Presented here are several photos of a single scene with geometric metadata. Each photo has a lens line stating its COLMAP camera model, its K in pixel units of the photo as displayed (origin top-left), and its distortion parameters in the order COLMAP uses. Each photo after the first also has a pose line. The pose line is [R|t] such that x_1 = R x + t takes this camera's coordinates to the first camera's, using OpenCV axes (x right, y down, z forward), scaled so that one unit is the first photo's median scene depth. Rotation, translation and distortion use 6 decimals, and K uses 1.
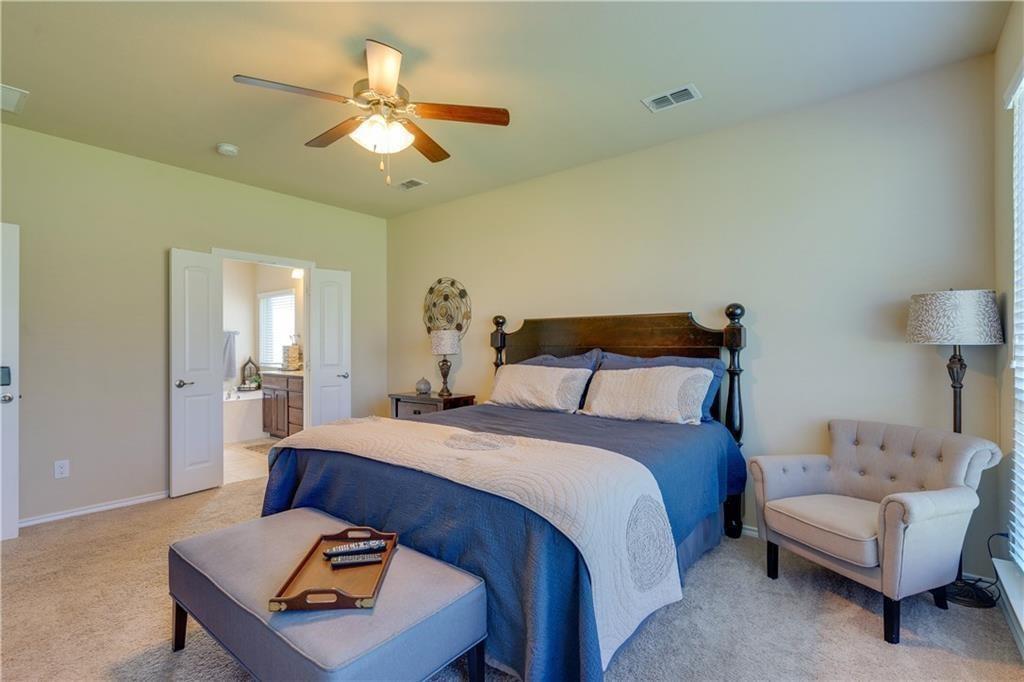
lens RADIAL K [[477.2, 0, 509.8], [0, 477.2, 344.2], [0, 0, 1]] dist [-0.001846, -0.000093]
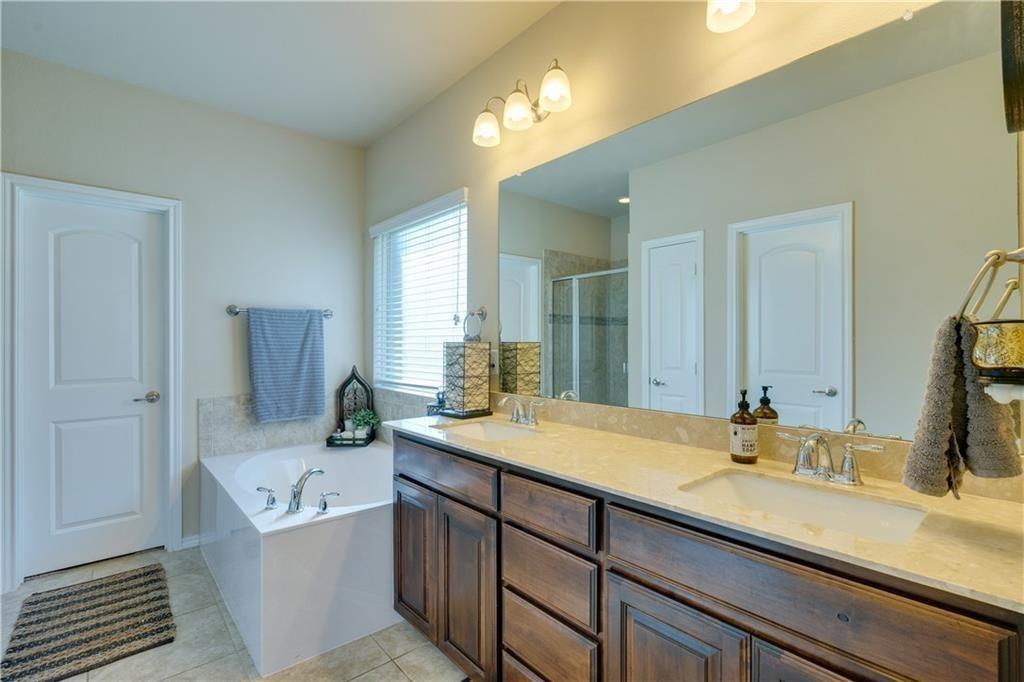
lens RADIAL K [[477.2, 0, 514.7], [0, 477.2, 341.4], [0, 0, 1]] dist [-0.001846, -0.000093]
pose [[0.986382, 0.002222, -0.164456, -0.327321], [-0.002730, 0.999992, -0.002866, 0.003119], [0.164448, 0.003276, 0.986380, 0.591467]]
